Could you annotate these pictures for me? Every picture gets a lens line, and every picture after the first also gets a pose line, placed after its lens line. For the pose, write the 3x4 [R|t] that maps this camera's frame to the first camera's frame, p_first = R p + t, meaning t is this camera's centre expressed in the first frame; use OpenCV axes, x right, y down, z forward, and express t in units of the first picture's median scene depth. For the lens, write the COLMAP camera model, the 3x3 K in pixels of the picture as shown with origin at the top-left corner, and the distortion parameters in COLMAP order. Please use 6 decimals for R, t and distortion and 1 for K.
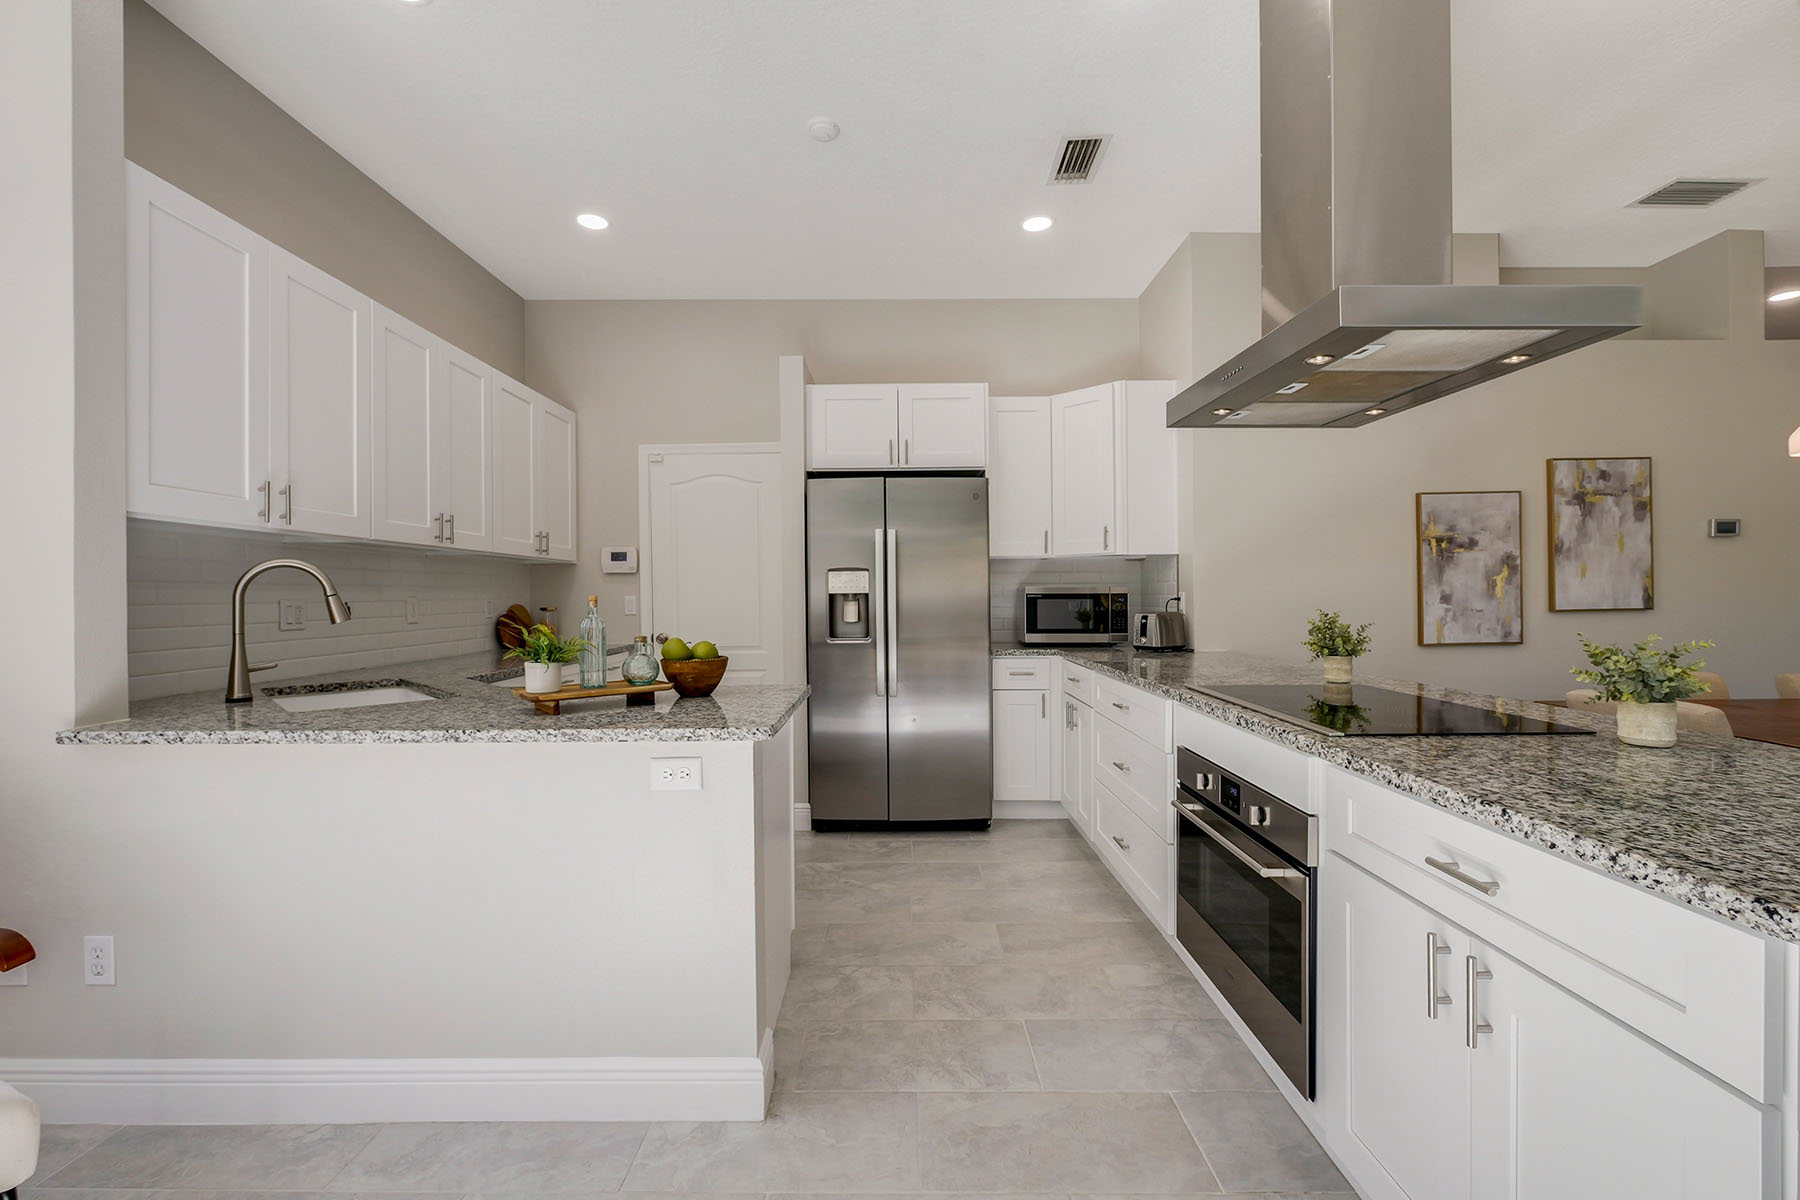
lens RADIAL K [[756.3, 0, 897.2], [0, 756.3, 597.1], [0, 0, 1]] dist [-0.011067, 0.001656]
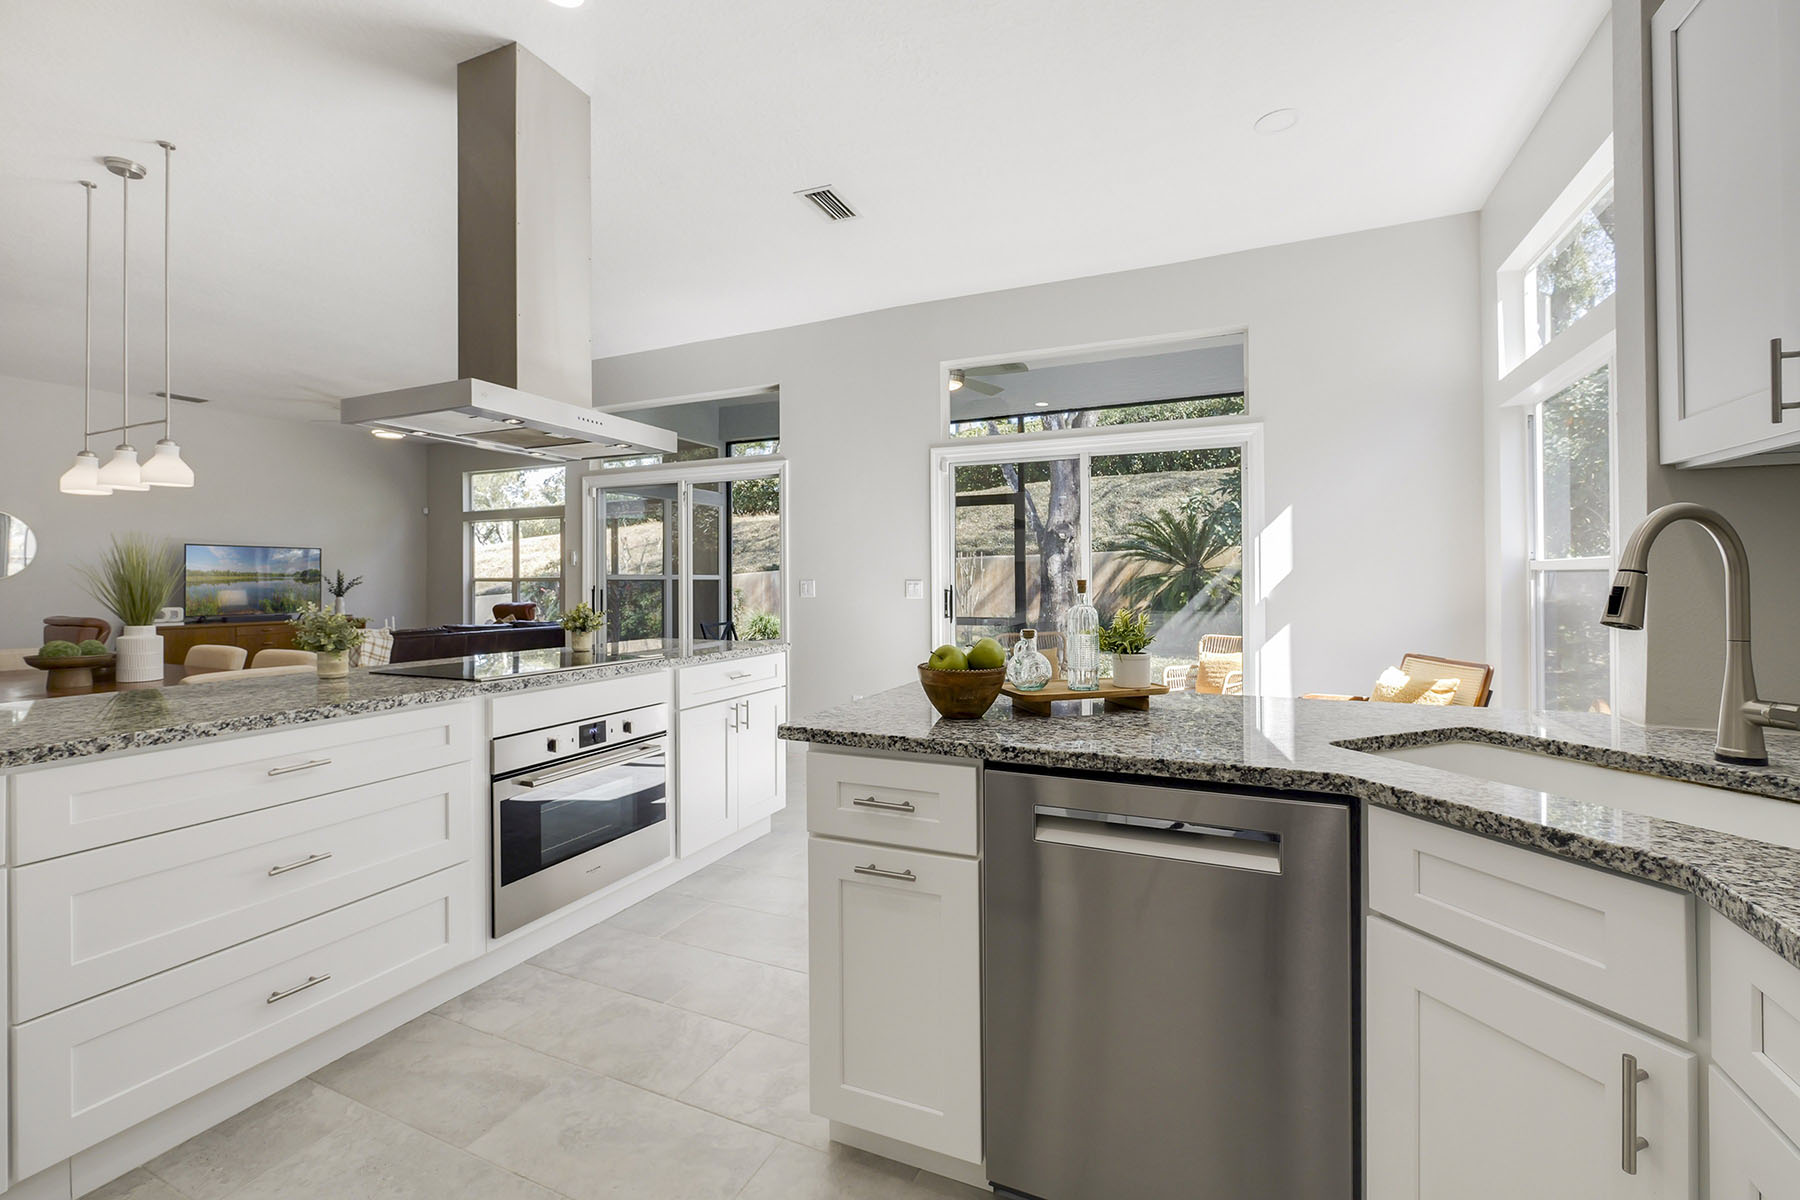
lens RADIAL K [[756.3, 0, 900.6], [0, 756.3, 573.0], [0, 0, 1]] dist [-0.011067, 0.001656]
pose [[-0.915220, 0.018658, 0.402522, -0.476375], [0.014453, 0.999805, -0.013480, 0.001583], [-0.402695, -0.006520, -0.915311, 1.585967]]
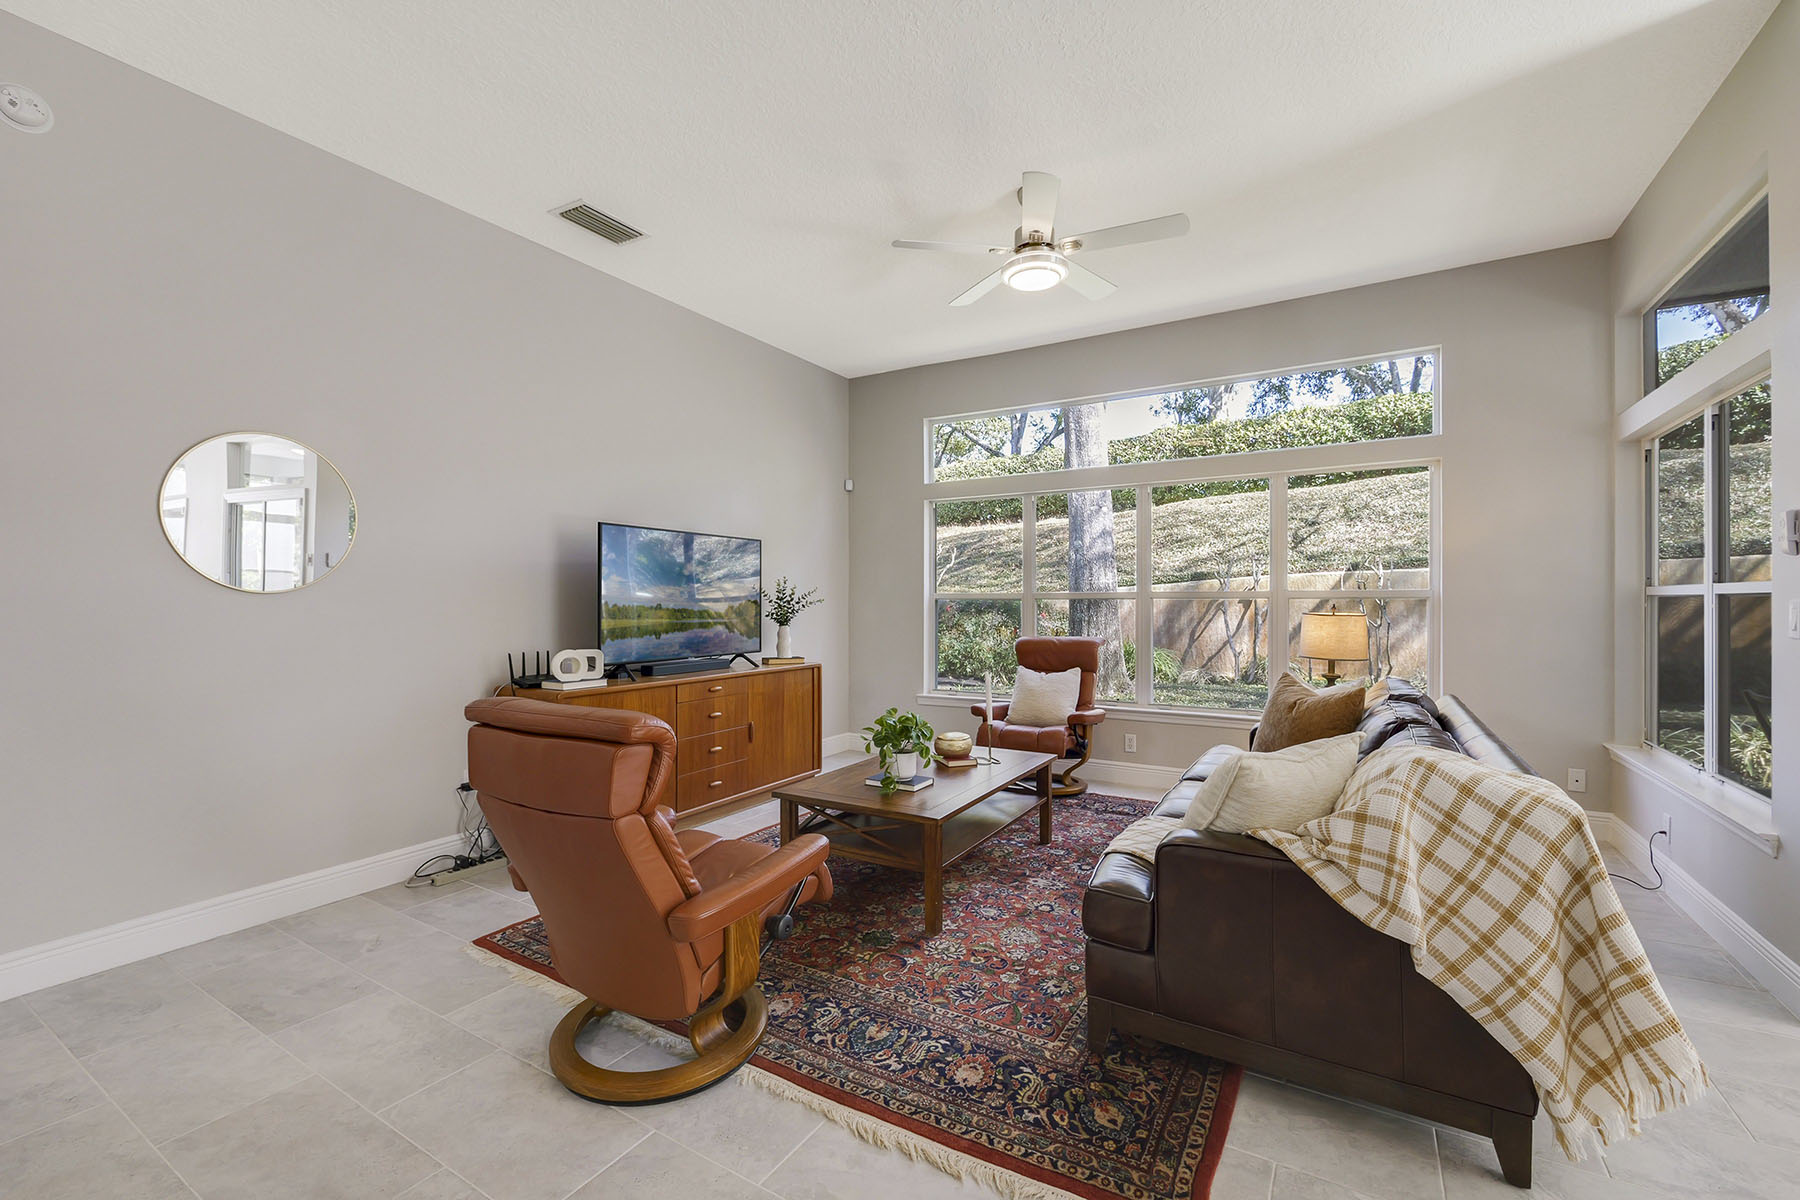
lens RADIAL K [[756.3, 0, 902.4], [0, 756.3, 601.6], [0, 0, 1]] dist [-0.011067, 0.001656]
pose [[-0.857214, 0.013020, 0.514795, 2.092745], [0.012103, 0.999914, -0.005137, -0.023963], [-0.514818, 0.001827, -0.857298, 0.965855]]
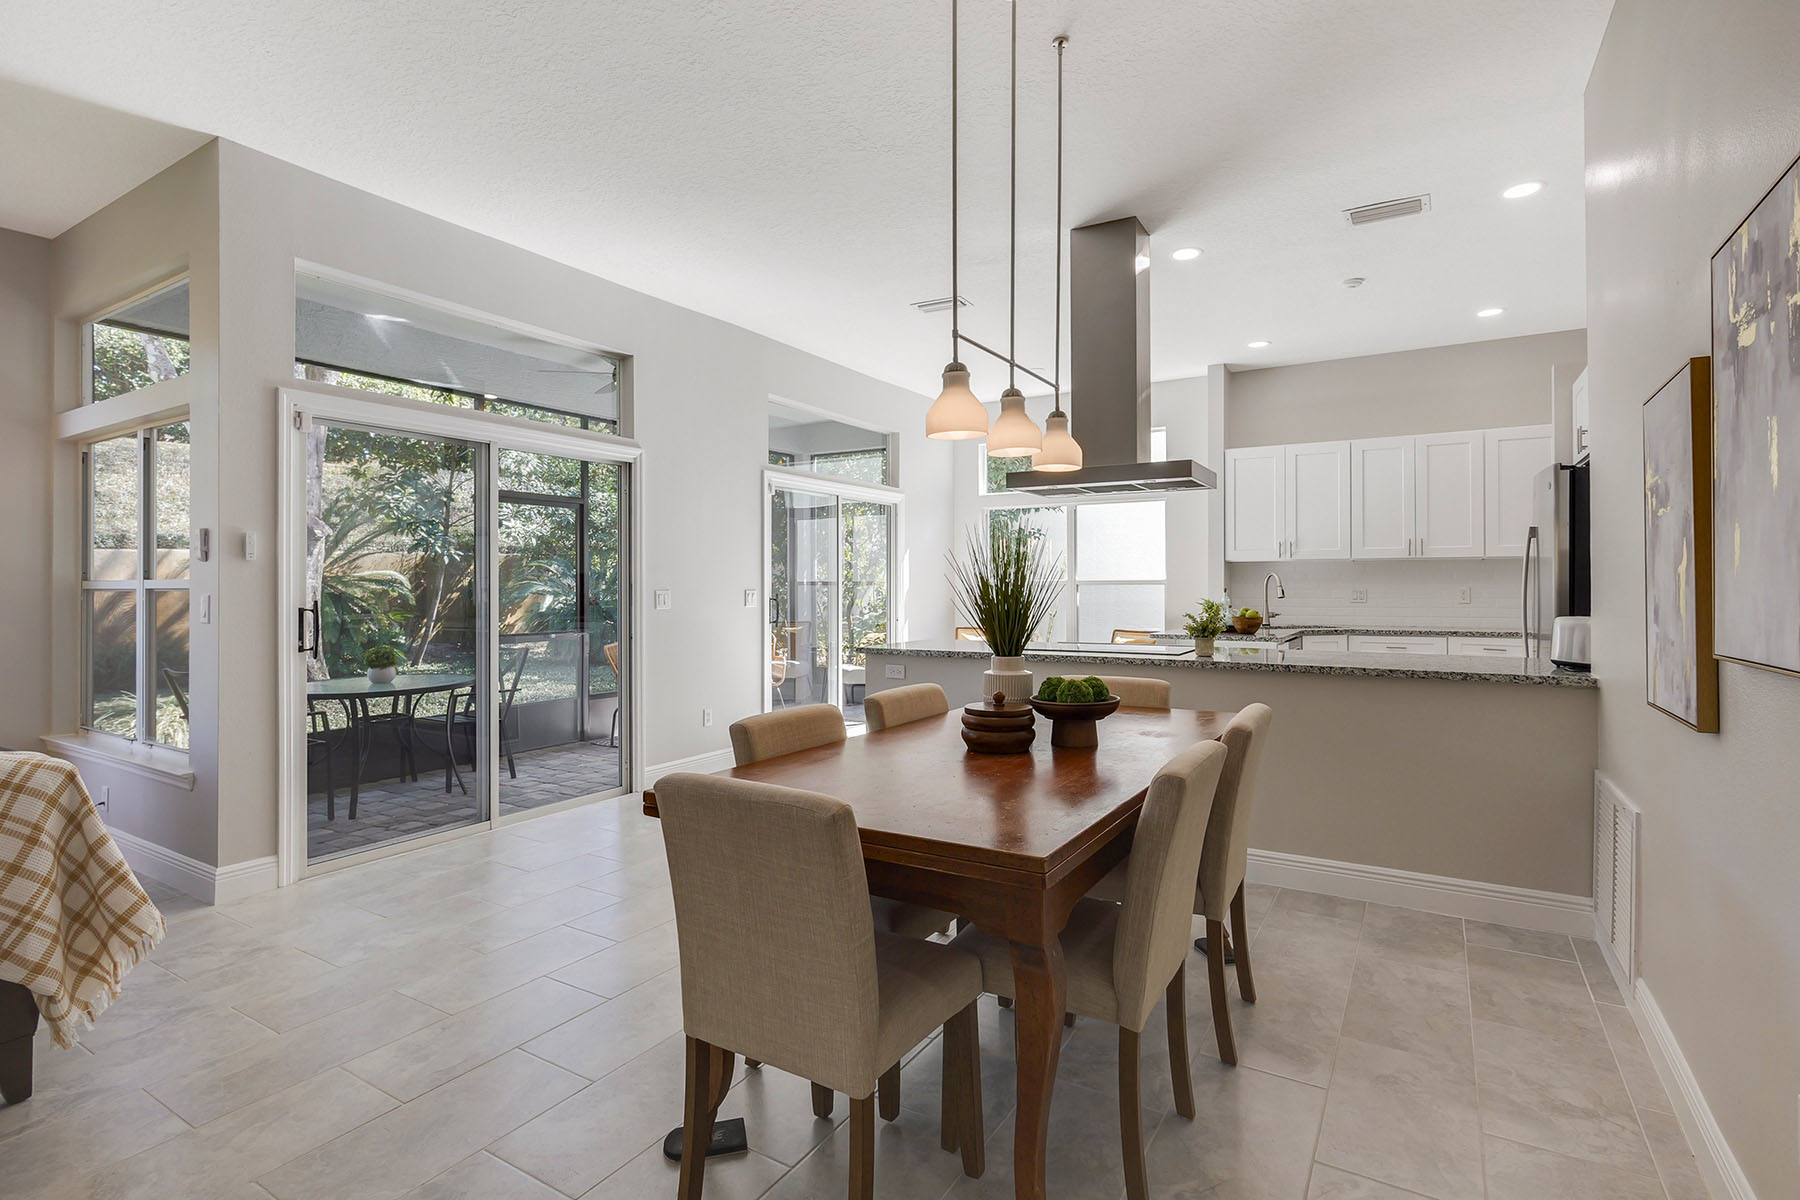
lens RADIAL K [[863.6, 0, 896.4], [0, 863.6, 582.2], [0, 0, 1]] dist [-0.002916, -0.000911]
pose [[-0.520358, 0.007907, -0.853912, 2.250572], [0.007206, 0.999962, 0.004868, -0.037626], [0.853918, -0.003620, -0.520395, 1.345486]]
